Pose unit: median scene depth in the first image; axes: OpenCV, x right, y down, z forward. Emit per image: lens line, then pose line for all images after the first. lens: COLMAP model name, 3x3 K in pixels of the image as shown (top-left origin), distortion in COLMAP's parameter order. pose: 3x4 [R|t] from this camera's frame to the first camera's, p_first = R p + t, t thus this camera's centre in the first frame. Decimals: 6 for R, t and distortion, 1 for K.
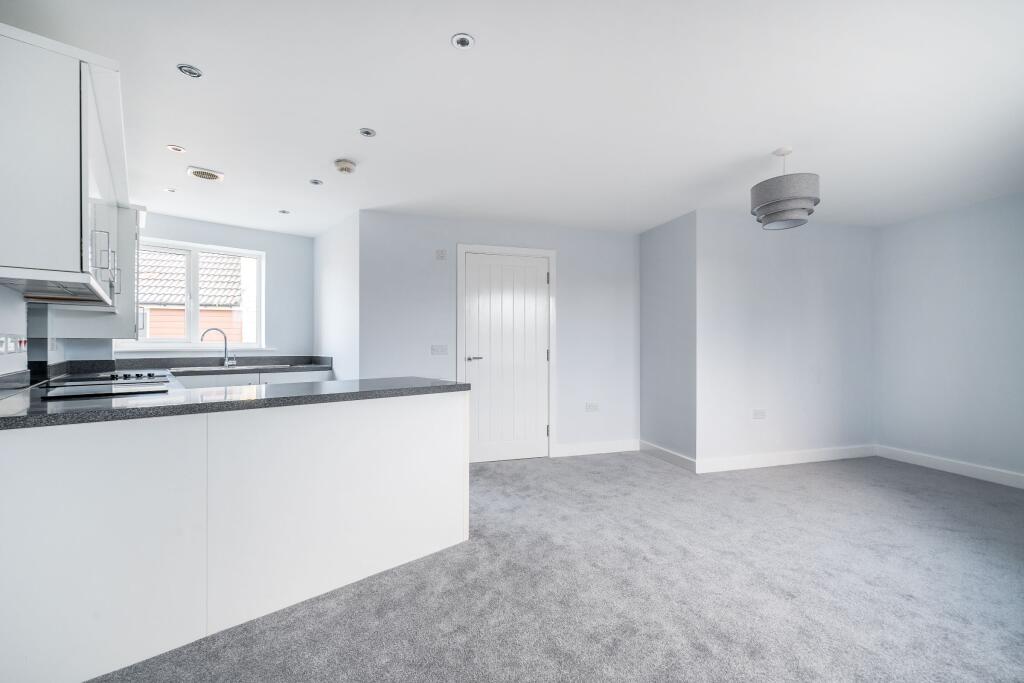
lens RADIAL K [[423.5, 0, 503.4], [0, 423.5, 347.0], [0, 0, 1]] dist [0.000011, 0.000456]
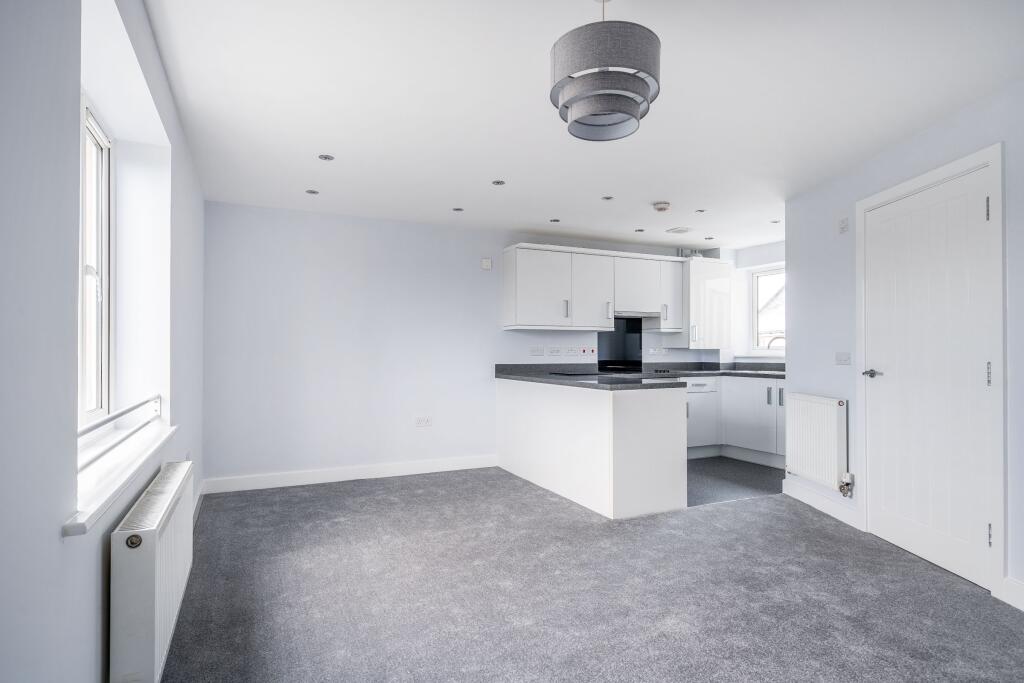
lens RADIAL K [[537.2, 0, 512.4], [0, 537.2, 341.2], [0, 0, 1]] dist [-0.018584, -0.000538]
pose [[-0.253305, -0.017505, -0.967228, 0.879144], [-0.000789, 0.999840, -0.017888, -0.008726], [0.967386, -0.003768, -0.253278, 0.712357]]
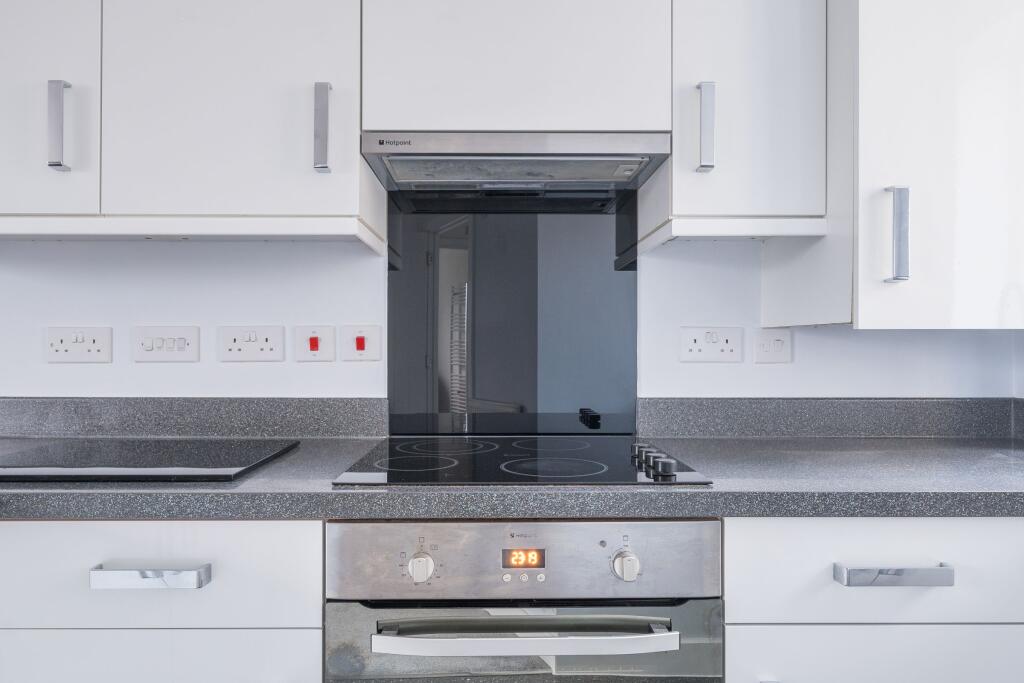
lens RADIAL K [[675.0, 0, 512.8], [0, 675.0, 337.9], [0, 0, 1]] dist [0.000323, -0.005946]
pose [[-0.629903, -0.010382, -0.776605, -0.352060], [0.000084, 0.999910, -0.013435, -0.005480], [0.776674, -0.008528, -0.629845, 0.886512]]
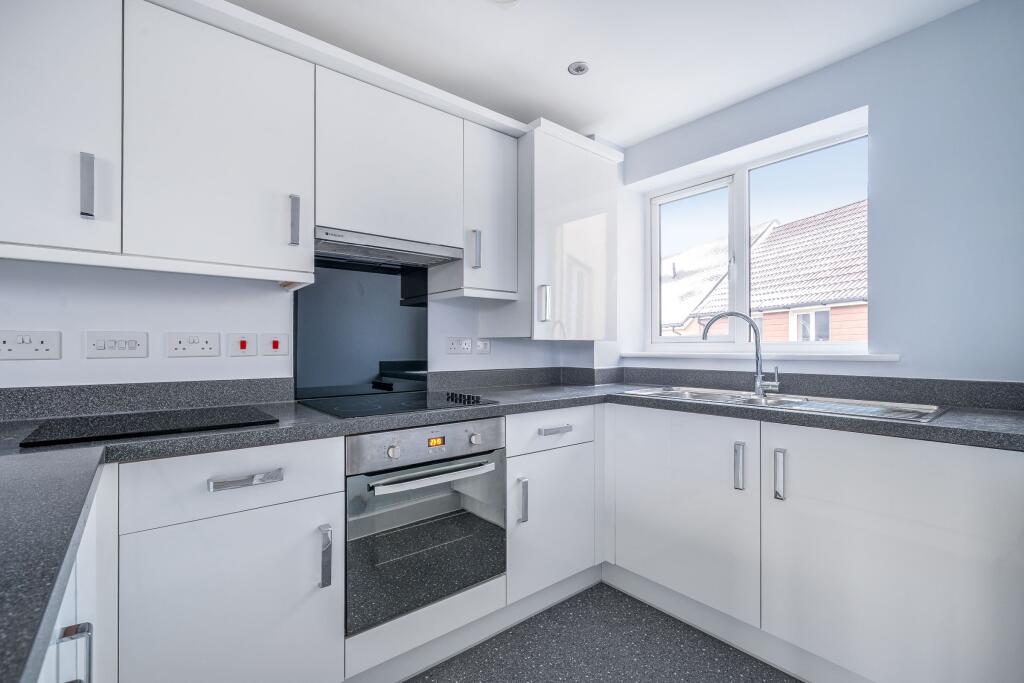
lens RADIAL K [[442.9, 0, 508.8], [0, 442.9, 346.0], [0, 0, 1]] dist [-0.005158, -0.000160]
pose [[-0.017912, -0.000433, -0.999839, -0.175865], [-0.000335, 1.000000, -0.000427, -0.006266], [0.999840, 0.000328, -0.017912, 0.793409]]
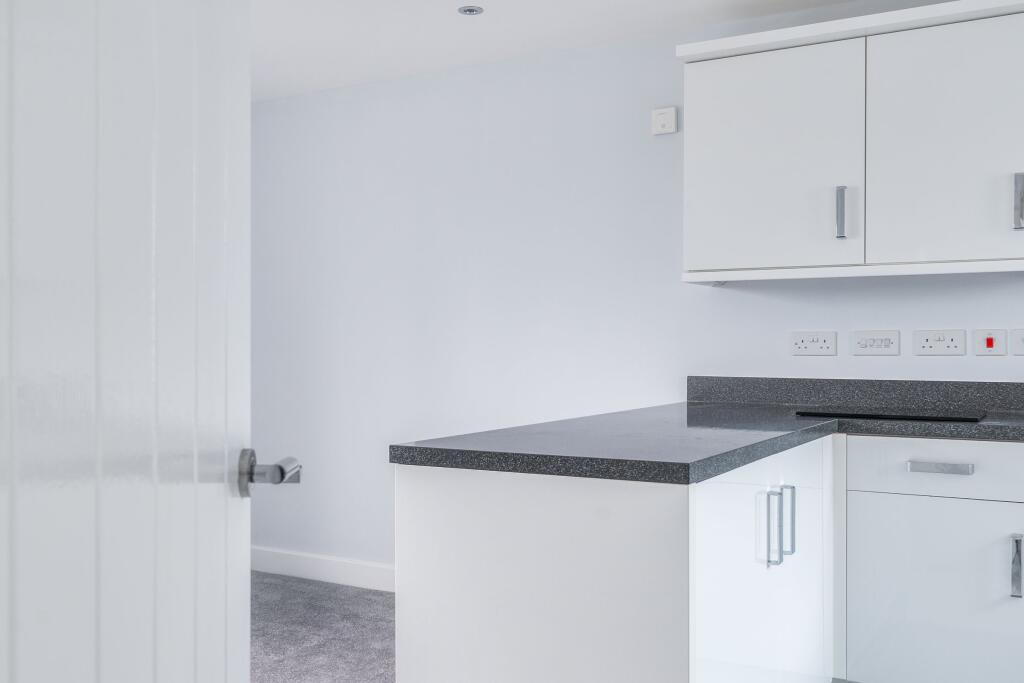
lens RADIAL K [[1015.5, 0, 508.5], [0, 1015.5, 344.0], [0, 0, 1]] dist [0.021801, 0.000000]
pose [[-0.941000, 0.004170, -0.338381, 0.073634], [0.003654, 0.999991, 0.002162, -0.009479], [0.338387, 0.000798, -0.941007, 1.200240]]
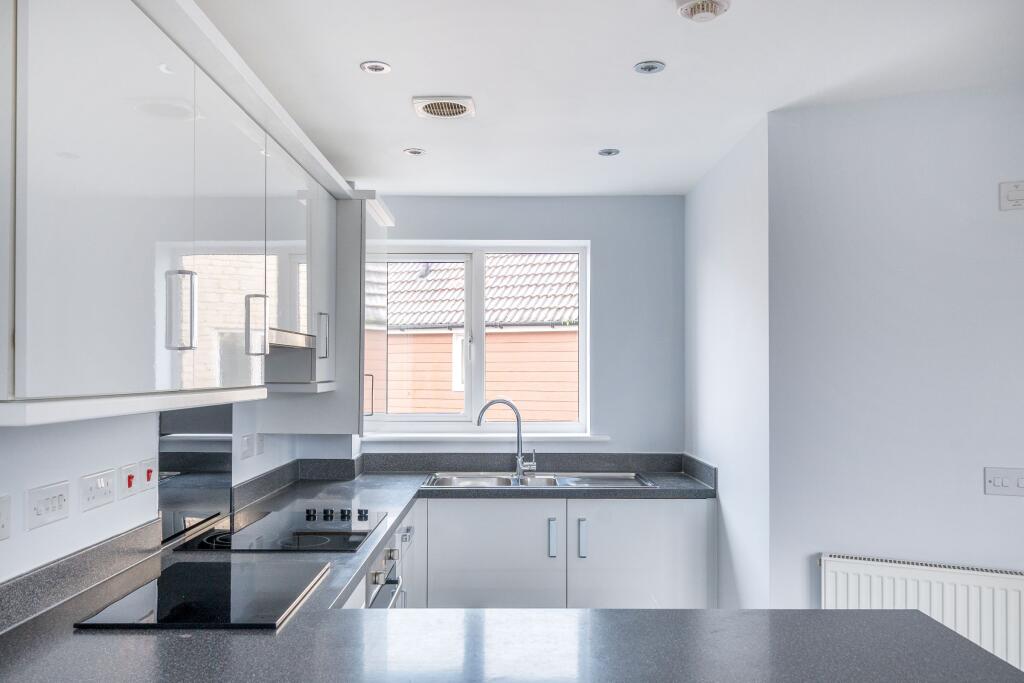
lens RADIAL K [[782.9, 0, 506.7], [0, 782.9, 348.9], [0, 0, 1]] dist [0.004214, -0.005295]
pose [[0.757395, -0.017023, -0.652734, -0.051829], [-0.003459, 0.999541, -0.030082, -0.081111], [0.652947, 0.025042, 0.756989, 0.293518]]
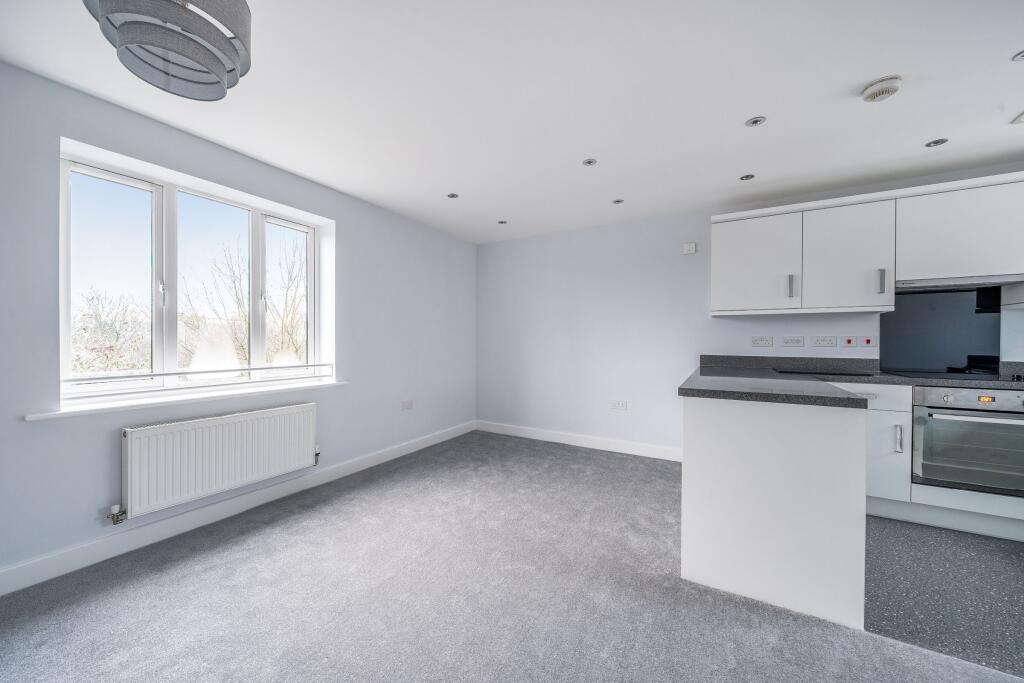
lens RADIAL K [[375.5, 0, 509.6], [0, 375.5, 342.6], [0, 0, 1]] dist [-0.003655, -0.000487]
pose [[-0.943435, 0.000441, -0.331558, 0.288157], [-0.002305, 0.999966, 0.007888, -0.009563], [0.331550, 0.008206, -0.943402, 1.008780]]
